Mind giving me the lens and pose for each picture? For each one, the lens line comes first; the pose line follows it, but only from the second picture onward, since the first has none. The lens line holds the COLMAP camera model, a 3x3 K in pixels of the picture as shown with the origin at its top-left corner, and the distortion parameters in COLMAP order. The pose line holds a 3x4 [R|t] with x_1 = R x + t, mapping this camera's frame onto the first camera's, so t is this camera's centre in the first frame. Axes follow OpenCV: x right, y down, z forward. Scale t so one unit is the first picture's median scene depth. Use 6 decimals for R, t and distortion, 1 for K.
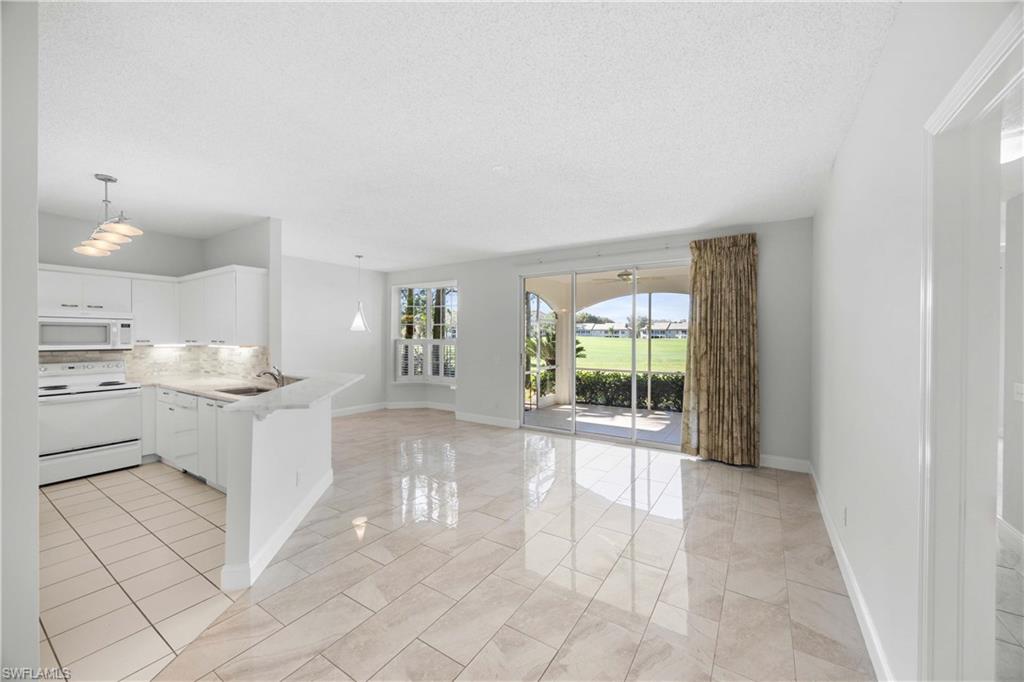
lens RADIAL K [[387.4, 0, 513.0], [0, 387.4, 339.3], [0, 0, 1]] dist [-0.004804, 0.000133]
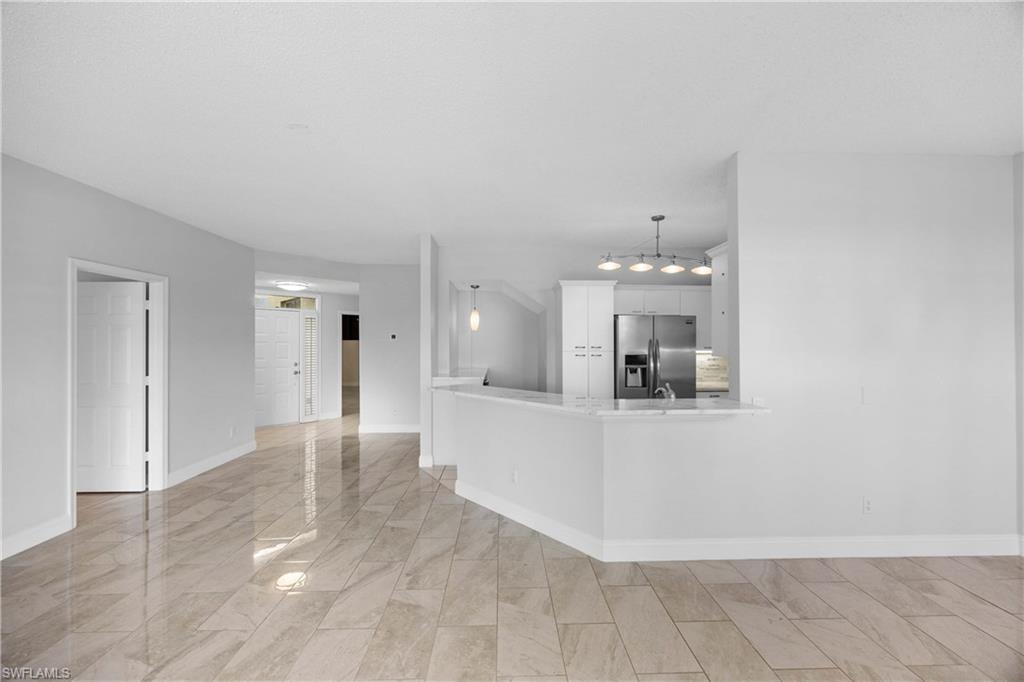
lens RADIAL K [[384.7, 0, 514.9], [0, 384.7, 342.5], [0, 0, 1]] dist [-0.009777, -0.000253]
pose [[-0.817479, -0.001454, -0.575957, 0.034379], [-0.002565, 0.999996, 0.001117, -0.008982], [0.575953, 0.002390, -0.817479, 1.282741]]
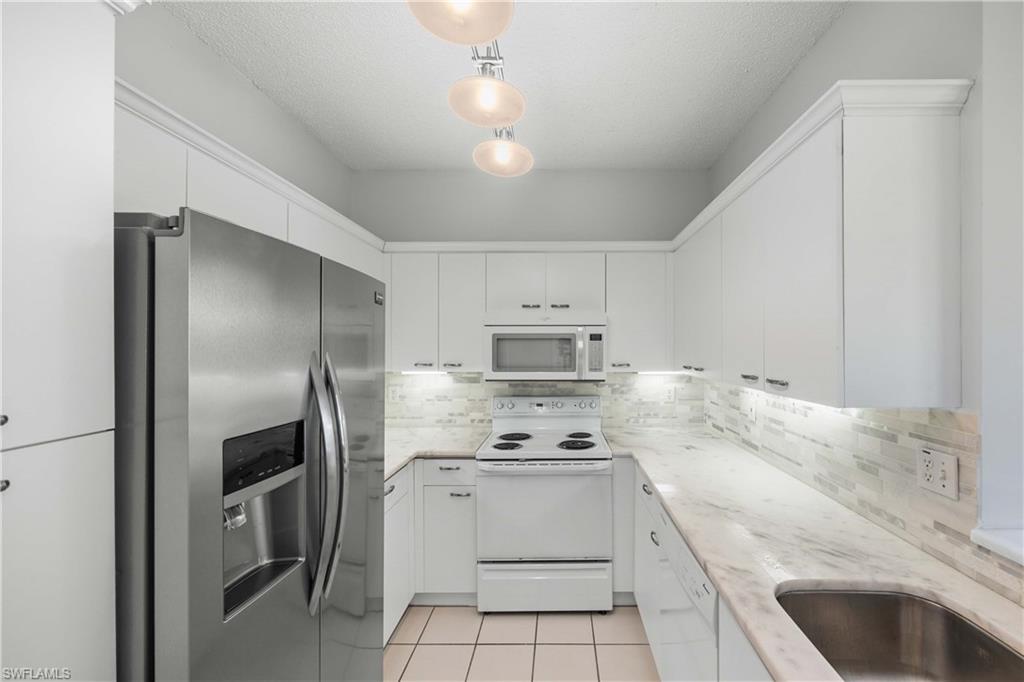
lens RADIAL K [[409.7, 0, 558.2], [0, 409.7, 345.9], [0, 0, 1]] dist [-0.012764, 0.000004]
pose [[0.541727, -0.003962, -0.840545, -0.547110], [-0.002893, 0.999974, -0.006578, -0.019190], [0.840550, 0.005995, 0.541701, 0.642926]]
